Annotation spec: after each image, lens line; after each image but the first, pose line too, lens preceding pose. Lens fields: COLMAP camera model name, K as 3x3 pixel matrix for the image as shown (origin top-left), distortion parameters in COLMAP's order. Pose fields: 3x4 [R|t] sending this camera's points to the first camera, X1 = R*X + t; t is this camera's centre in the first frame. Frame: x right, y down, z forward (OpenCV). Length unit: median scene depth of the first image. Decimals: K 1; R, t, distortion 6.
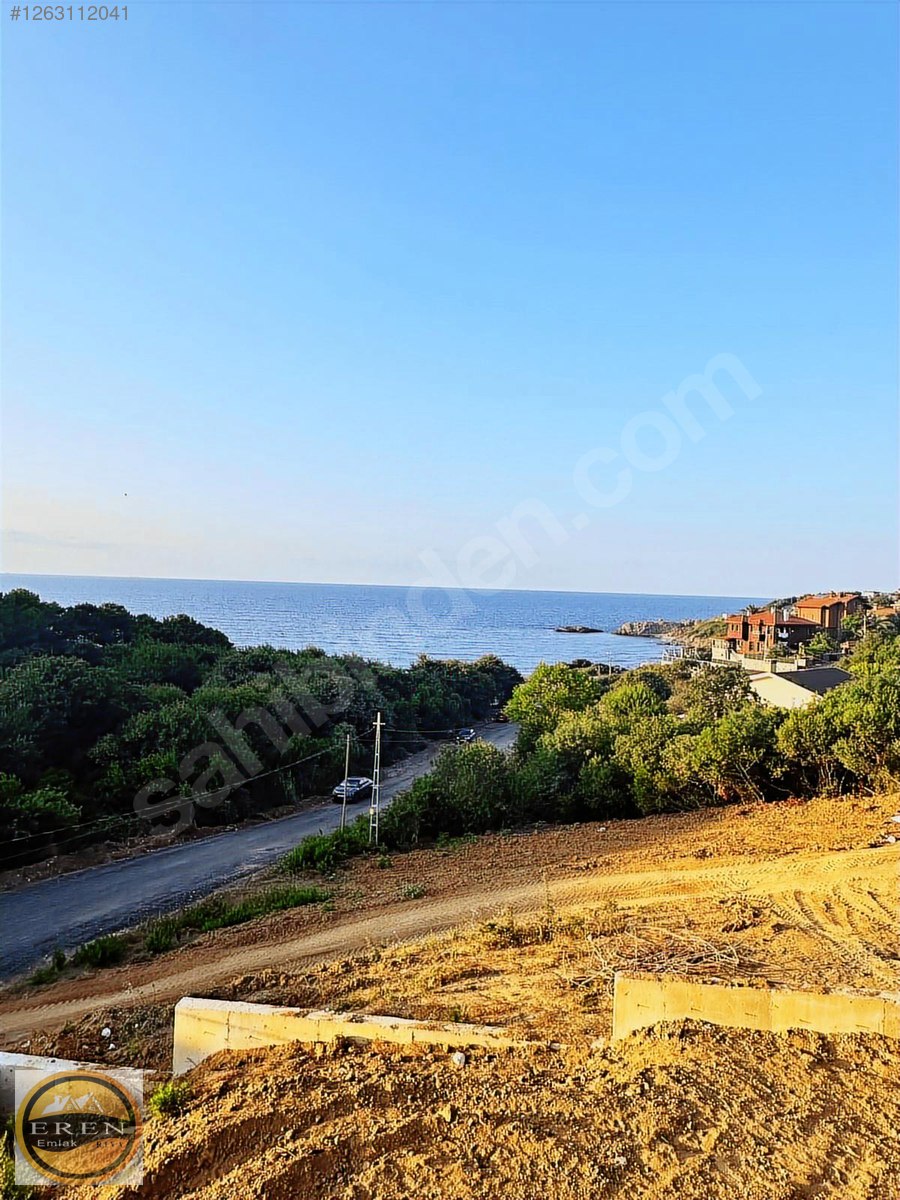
lens RADIAL K [[805.3, 0, 457.2], [0, 805.3, 592.3], [0, 0, 1]] dist [0.008709, -0.001204]
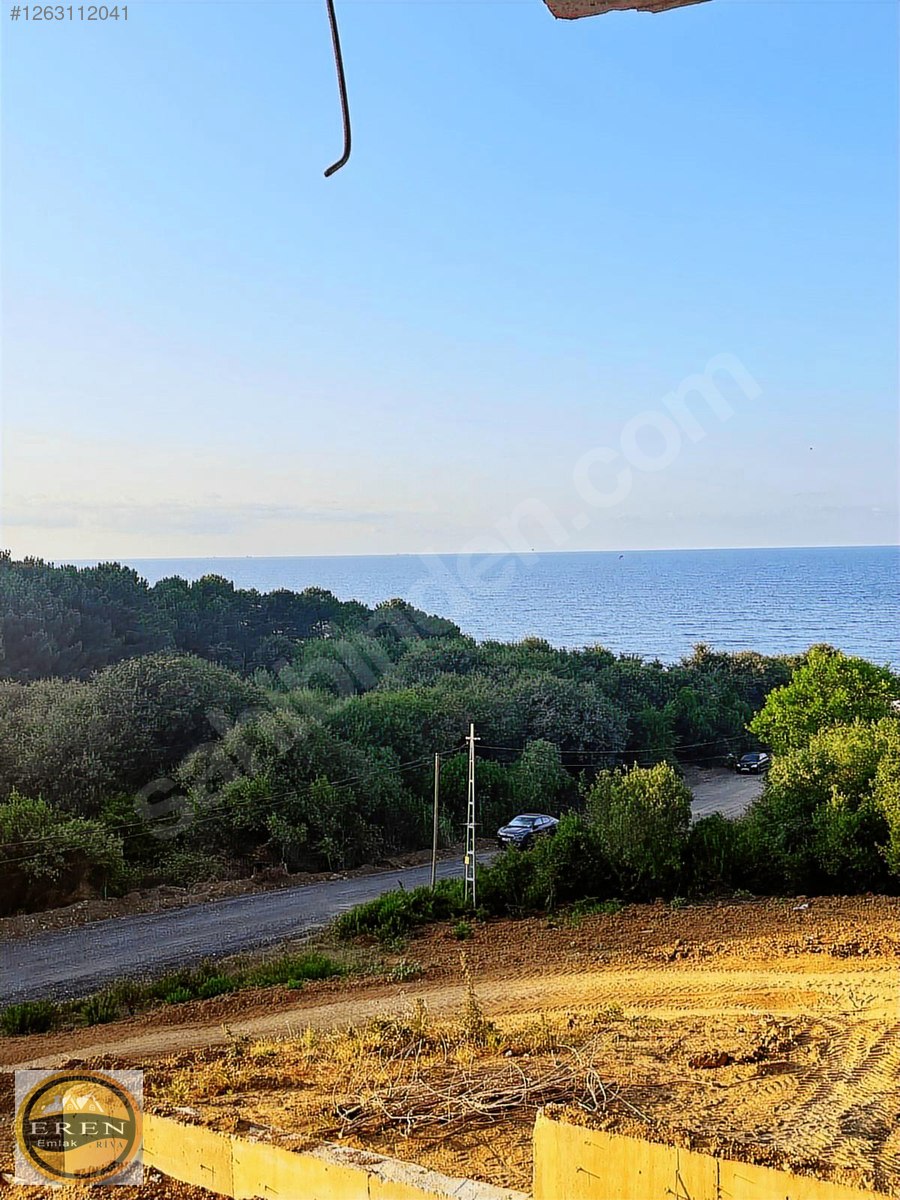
lens RADIAL K [[1111.4, 0, 463.0], [0, 1111.4, 594.6], [0, 0, 1]] dist [0.143952, -0.002450]
pose [[0.943140, -0.035317, -0.330515, 0.259592], [0.044616, 0.998792, 0.020589, 0.012973], [0.329389, -0.034165, 0.943576, 0.058374]]
